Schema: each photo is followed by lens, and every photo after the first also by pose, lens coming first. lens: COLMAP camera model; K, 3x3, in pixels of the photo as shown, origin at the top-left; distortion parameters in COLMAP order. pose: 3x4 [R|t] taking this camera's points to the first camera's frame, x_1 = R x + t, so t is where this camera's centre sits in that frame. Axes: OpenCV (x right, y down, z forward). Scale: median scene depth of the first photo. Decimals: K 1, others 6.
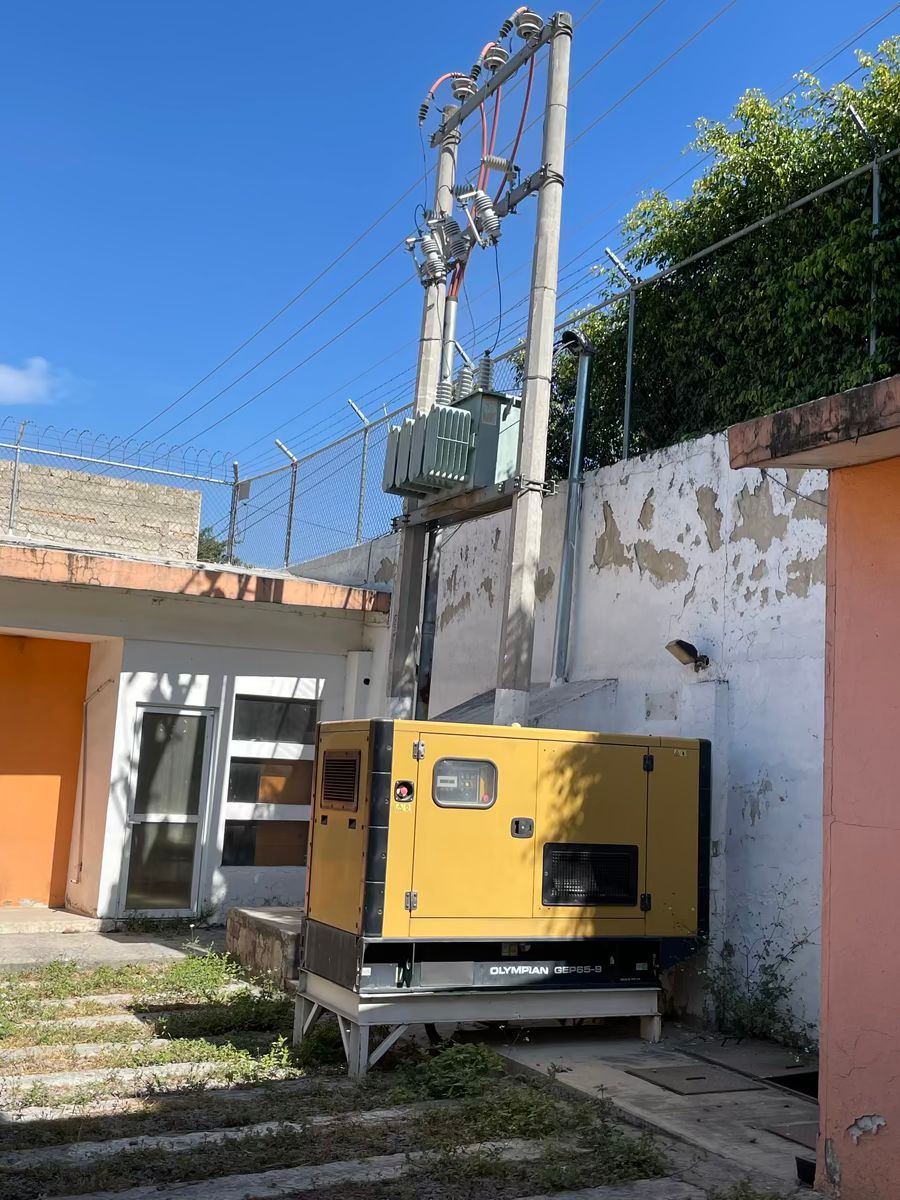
lens RADIAL K [[1323.2, 0, 450.0], [0, 1323.2, 600.0], [0, 0, 1]] dist [0.120434, -0.270834]
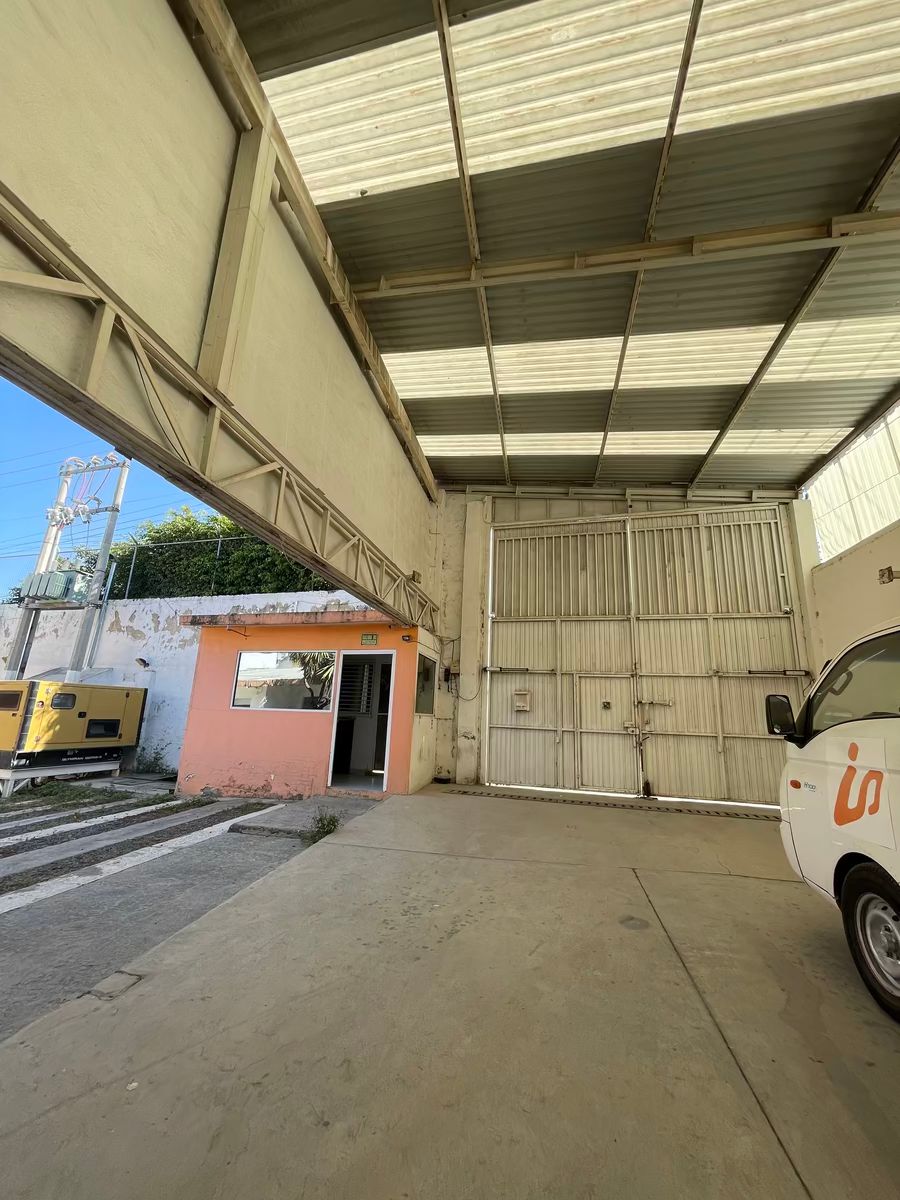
lens RADIAL K [[483.2, 0, 452.1], [0, 483.2, 595.5], [0, 0, 1]] dist [0.000246, -0.000141]
pose [[0.685140, 0.149672, 0.712868, -0.198330], [-0.091389, 0.988592, -0.119728, -0.056760], [-0.722655, 0.016882, 0.691002, -0.458768]]
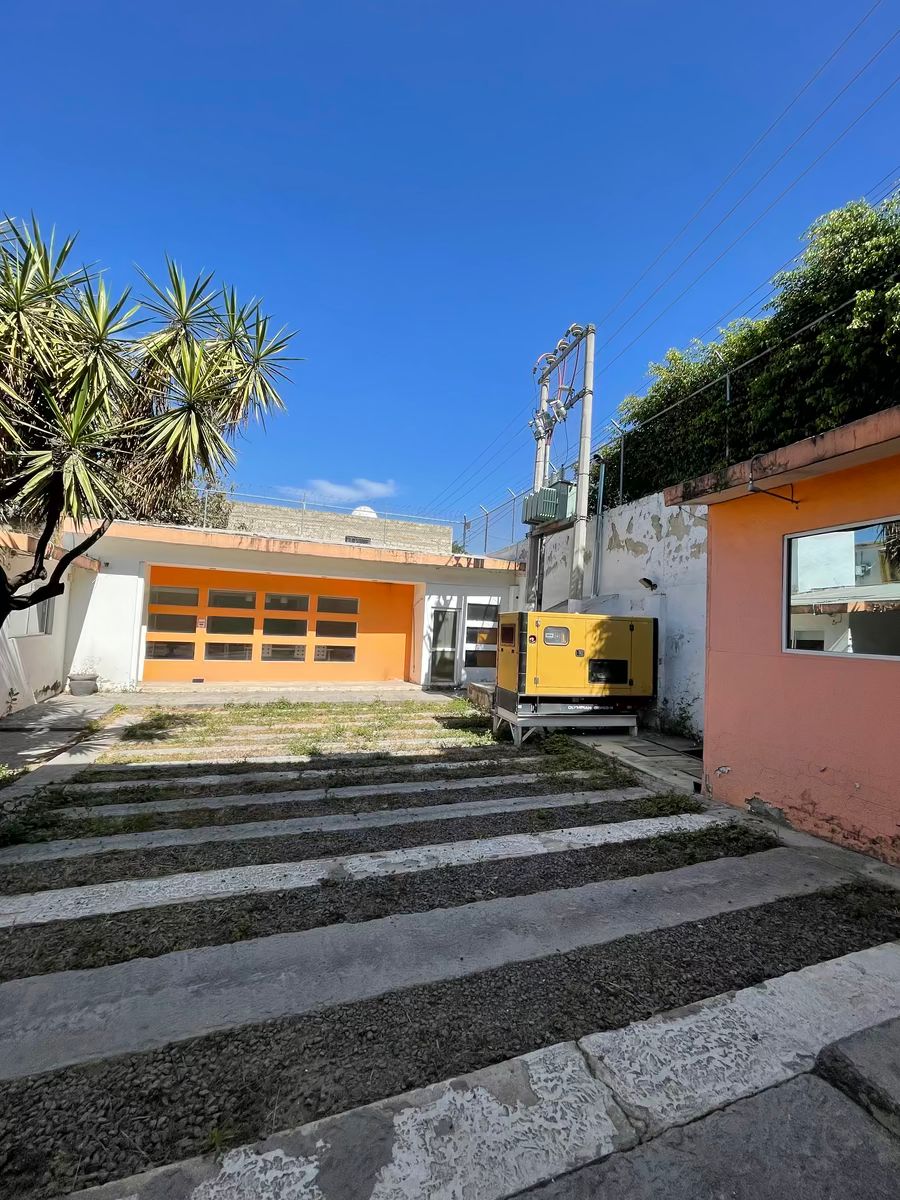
lens RADIAL K [[517.5, 0, 449.7], [0, 517.5, 596.7], [0, 0, 1]] dist [-0.002296, -0.000049]
pose [[0.981034, -0.021343, -0.192659, 0.002464], [0.032742, 0.997884, 0.056180, -0.000806], [0.191053, -0.061422, 0.979656, -0.014264]]
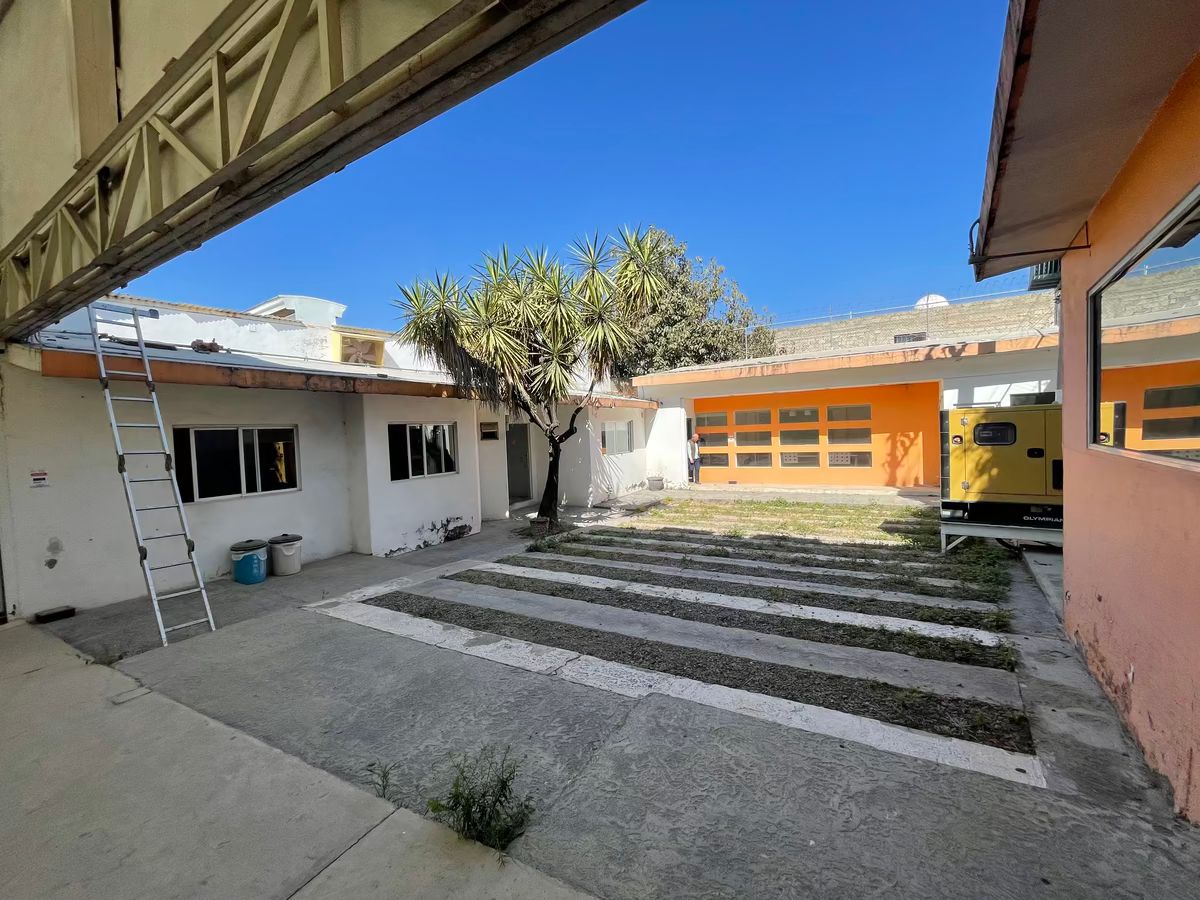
lens RADIAL K [[483.2, 0, 595.5], [0, 483.2, 448.2], [0, 0, 1]] dist [0.000246, -0.000141]
pose [[0.447207, -0.043059, -0.893393, 0.385979], [0.172450, 0.984250, 0.038886, 0.015122], [0.877648, -0.171456, 0.447589, 0.054695]]
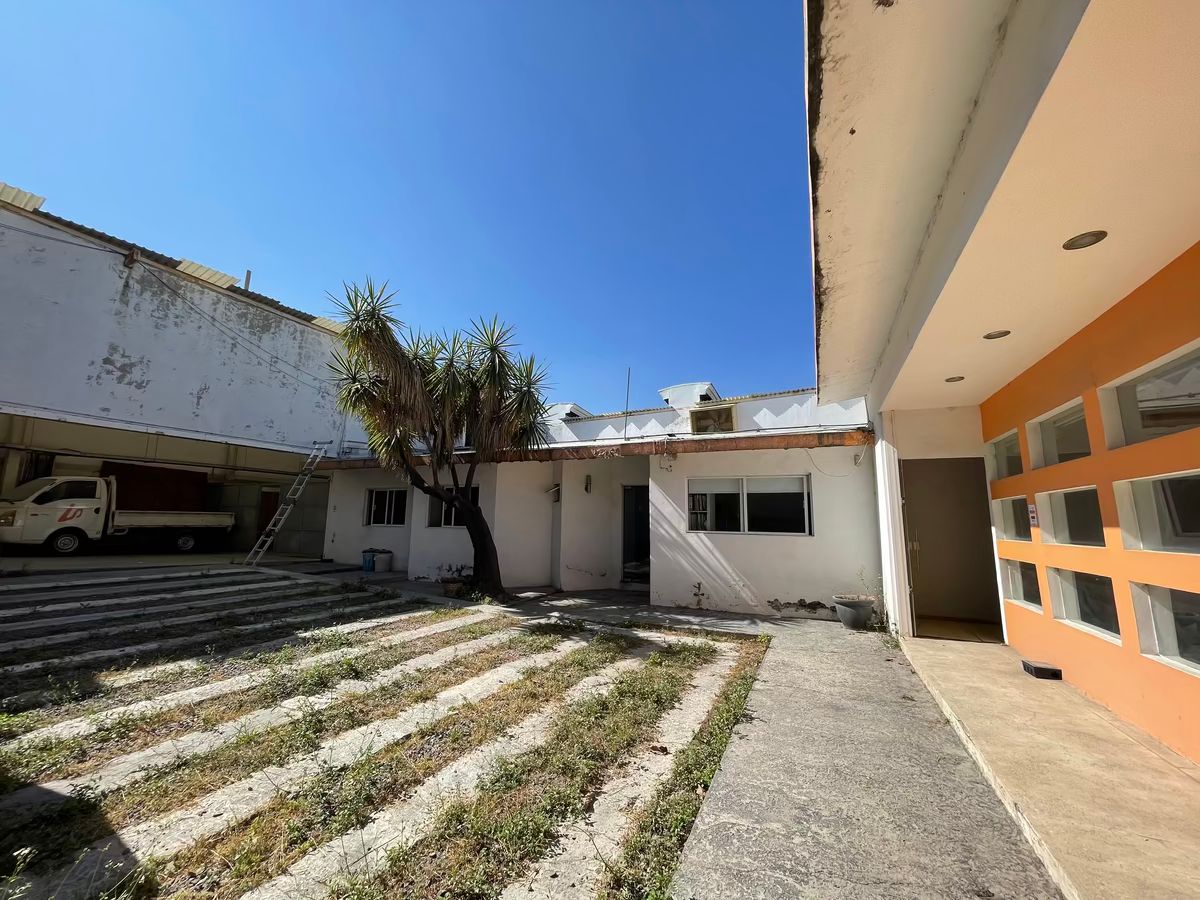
lens RADIAL K [[483.2, 0, 595.5], [0, 483.2, 448.2], [0, 0, 1]] dist [0.000246, -0.000141]
pose [[-0.830199, -0.148520, -0.537318, -0.279654], [0.006598, 0.961172, -0.275872, 0.209527], [0.557427, -0.232574, -0.796984, 1.495138]]
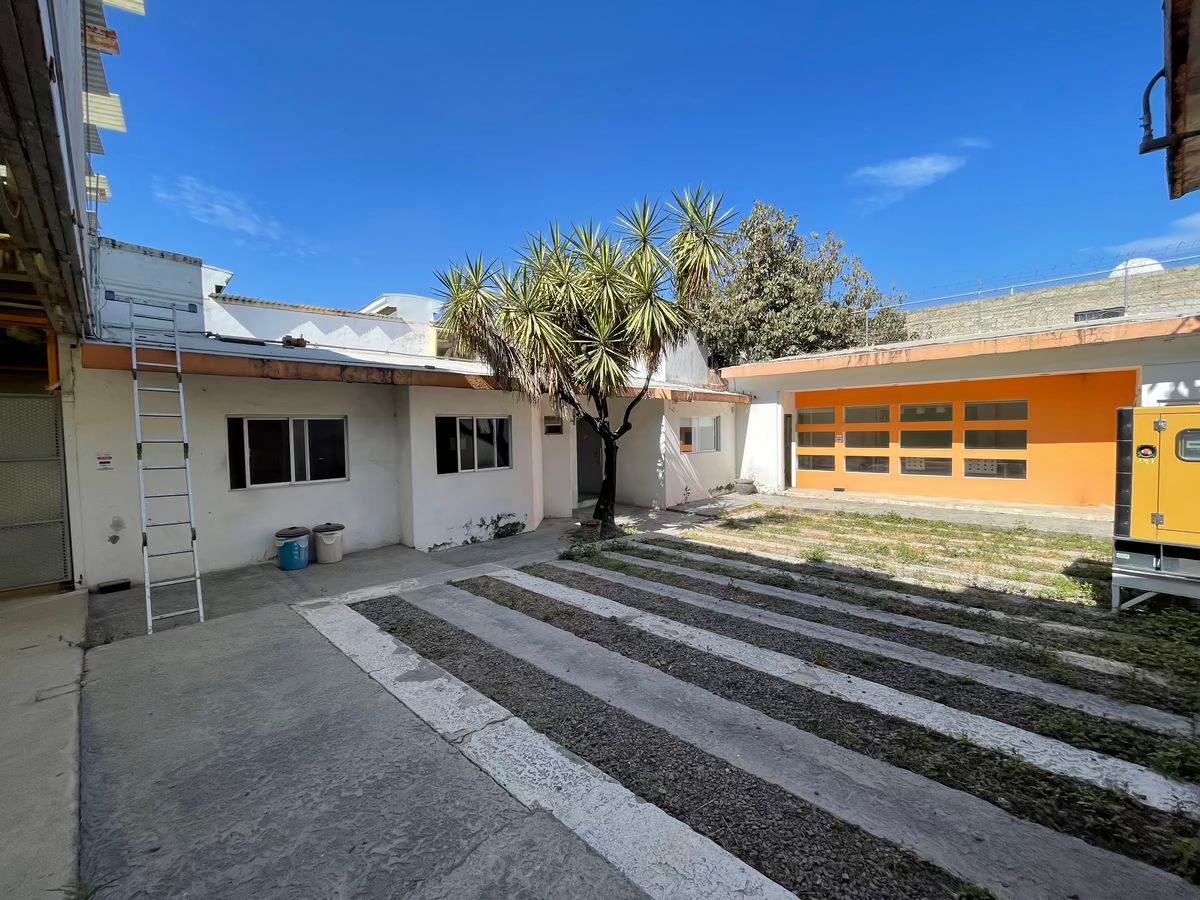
lens RADIAL K [[483.2, 0, 595.5], [0, 483.2, 448.2], [0, 0, 1]] dist [0.000246, -0.000141]
pose [[0.227754, -0.020959, -0.973493, 0.336639], [0.150225, 0.988555, 0.013863, 0.029038], [0.962061, -0.149401, 0.228296, 0.203487]]
